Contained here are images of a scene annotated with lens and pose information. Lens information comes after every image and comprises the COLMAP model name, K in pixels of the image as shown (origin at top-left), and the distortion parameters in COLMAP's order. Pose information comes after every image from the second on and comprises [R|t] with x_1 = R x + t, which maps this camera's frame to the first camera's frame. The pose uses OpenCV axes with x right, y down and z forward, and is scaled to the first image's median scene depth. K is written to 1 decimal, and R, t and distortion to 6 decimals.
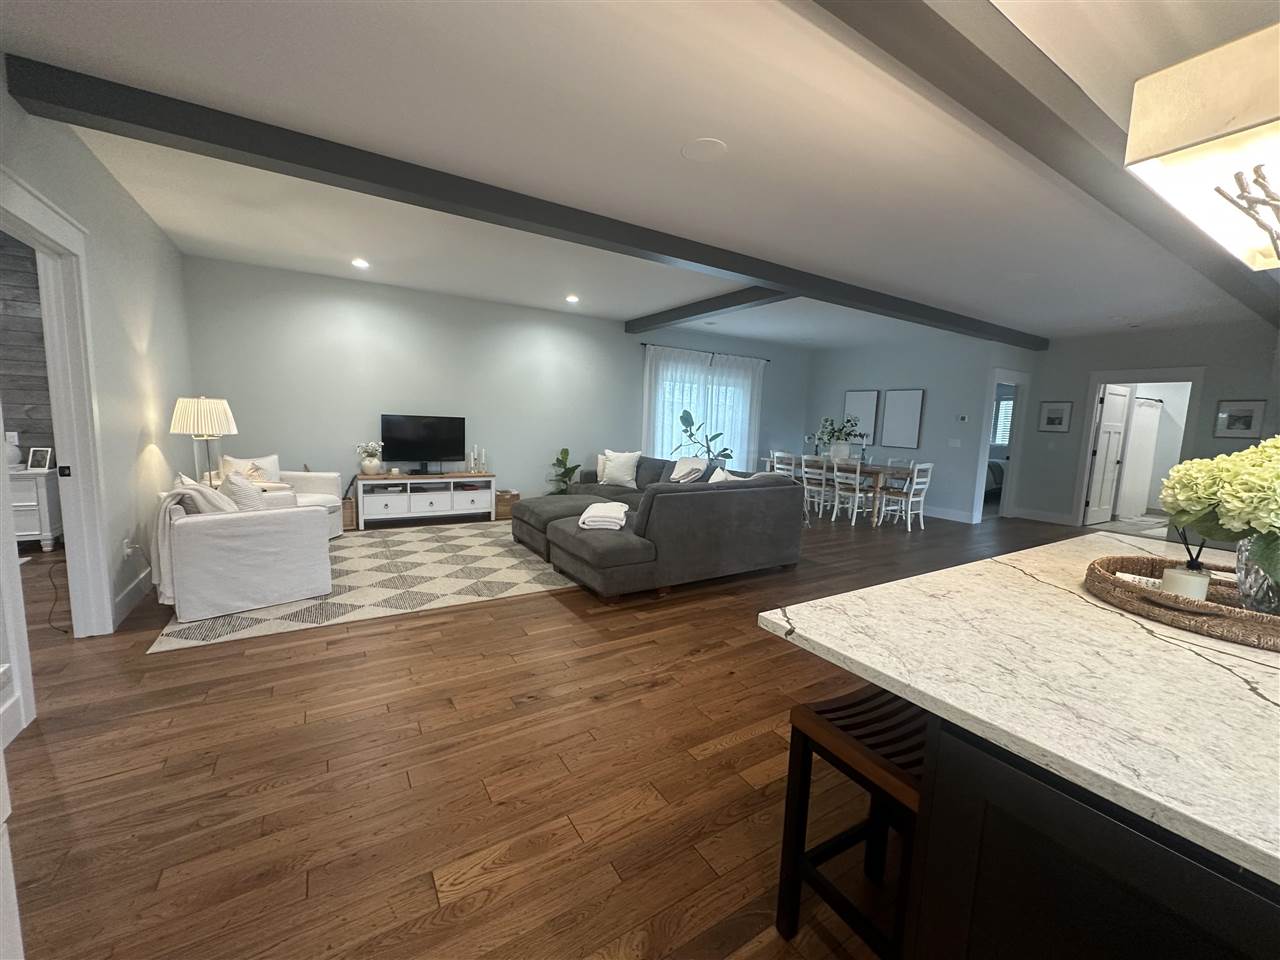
lens RADIAL K [[508.5, 0, 640.0], [0, 508.5, 480.0], [0, 0, 1]] dist [-0.002252, 0.000129]
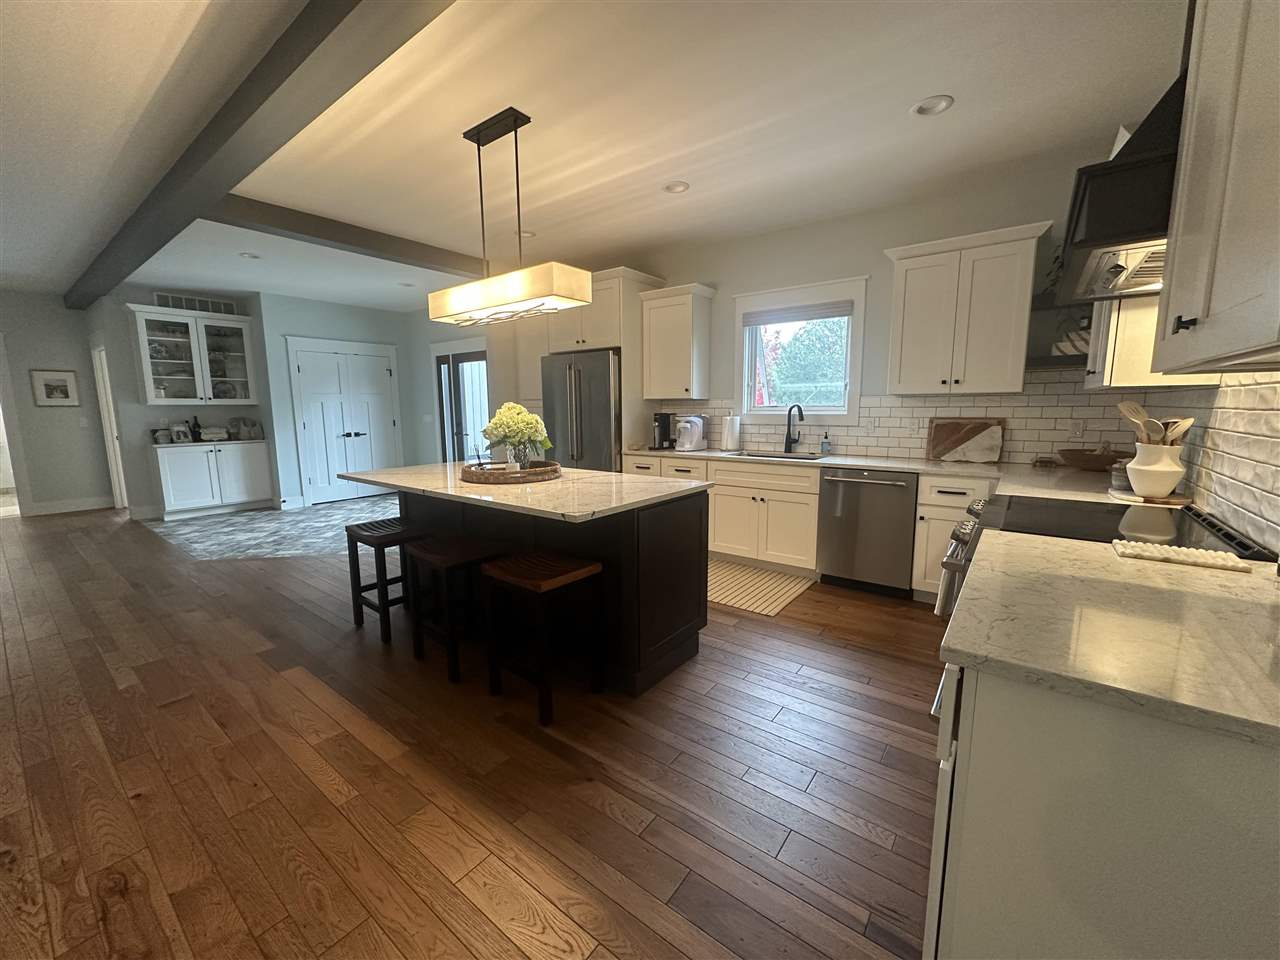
lens RADIAL K [[508.5, 0, 640.0], [0, 508.5, 480.0], [0, 0, 1]] dist [-0.002252, 0.000129]
pose [[-0.351921, -0.167810, 0.920864, -0.363039], [0.105080, 0.970497, 0.217012, -0.052290], [-0.930113, 0.173136, -0.323905, 0.350054]]
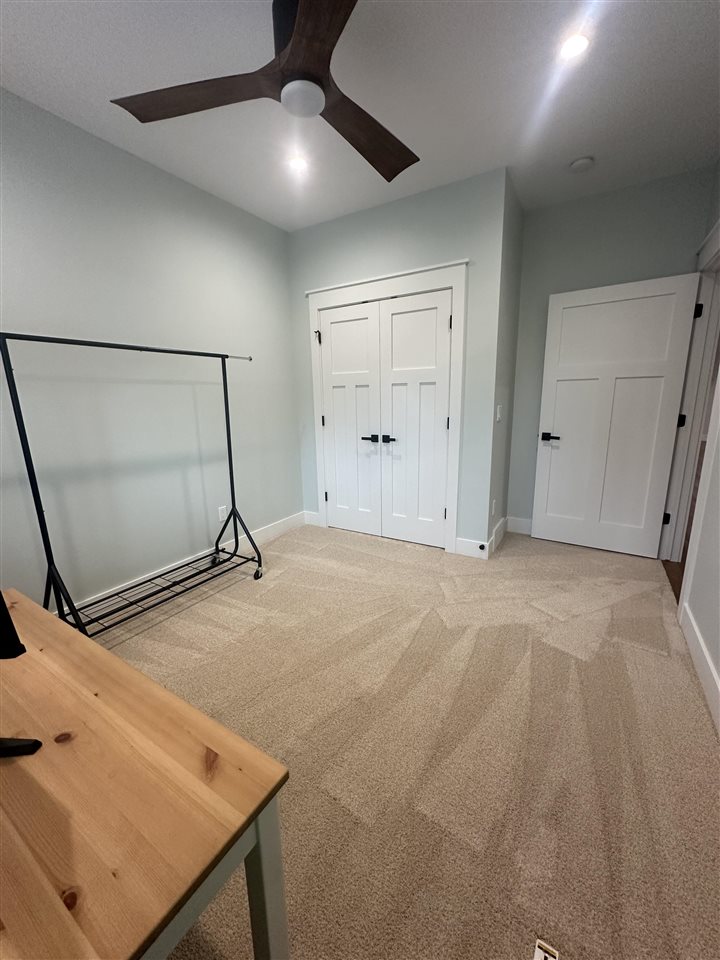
lens RADIAL K [[381.4, 0, 360.0], [0, 381.4, 480.0], [0, 0, 1]] dist [-0.002252, 0.000129]
pose [[0.894709, -0.148331, 0.421300, 1.211843], [0.104770, 0.986626, 0.124872, 0.051165], [-0.434187, -0.067585, 0.898284, -0.028941]]
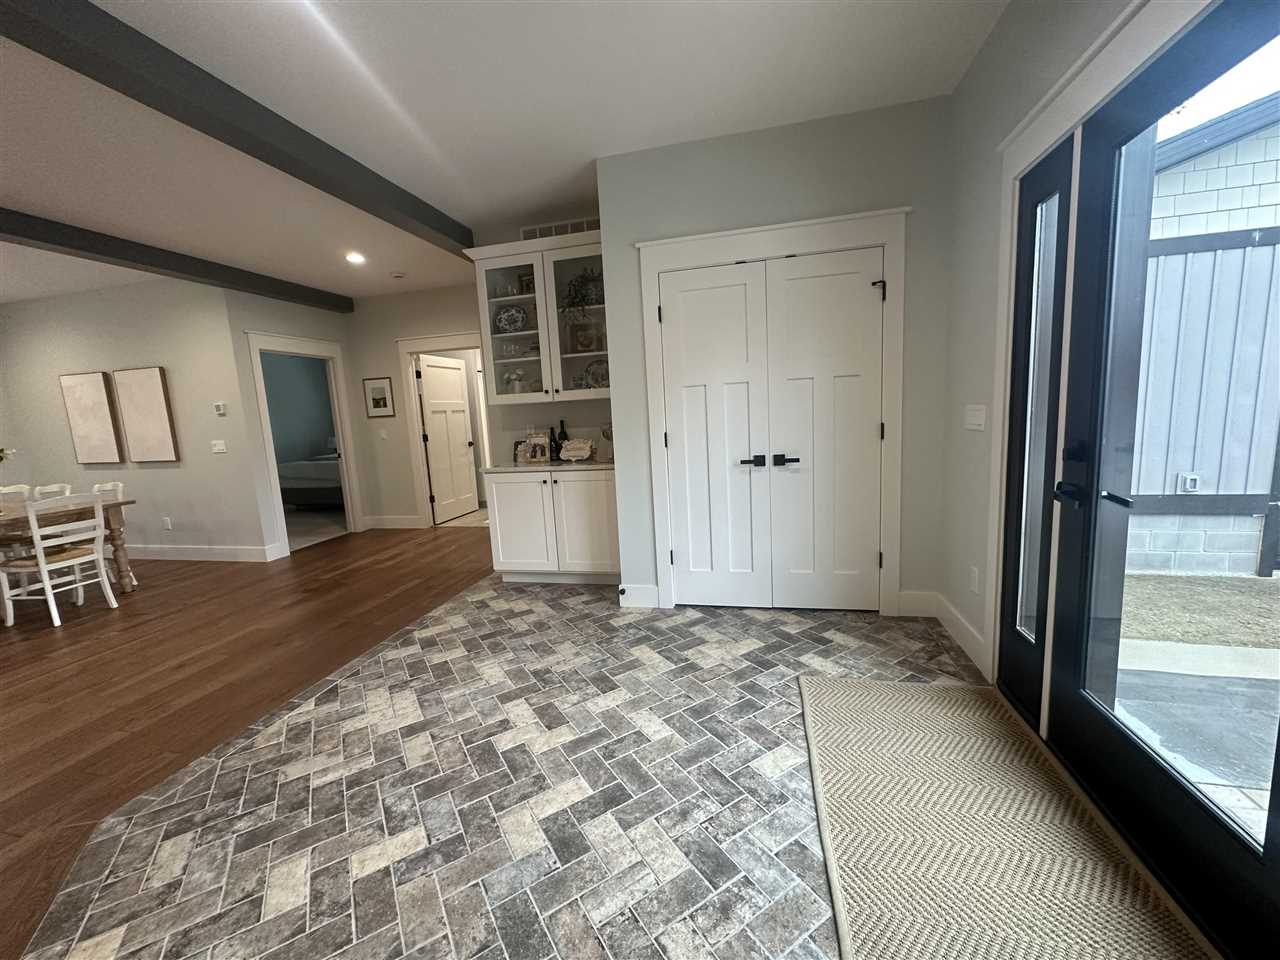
lens RADIAL K [[508.5, 0, 640.0], [0, 508.5, 480.0], [0, 0, 1]] dist [-0.002252, 0.000129]
pose [[0.707102, -0.170997, 0.686125, 0.975759], [0.162687, 0.983631, 0.077481, 0.012035], [-0.688143, 0.056836, 0.723346, 0.283500]]
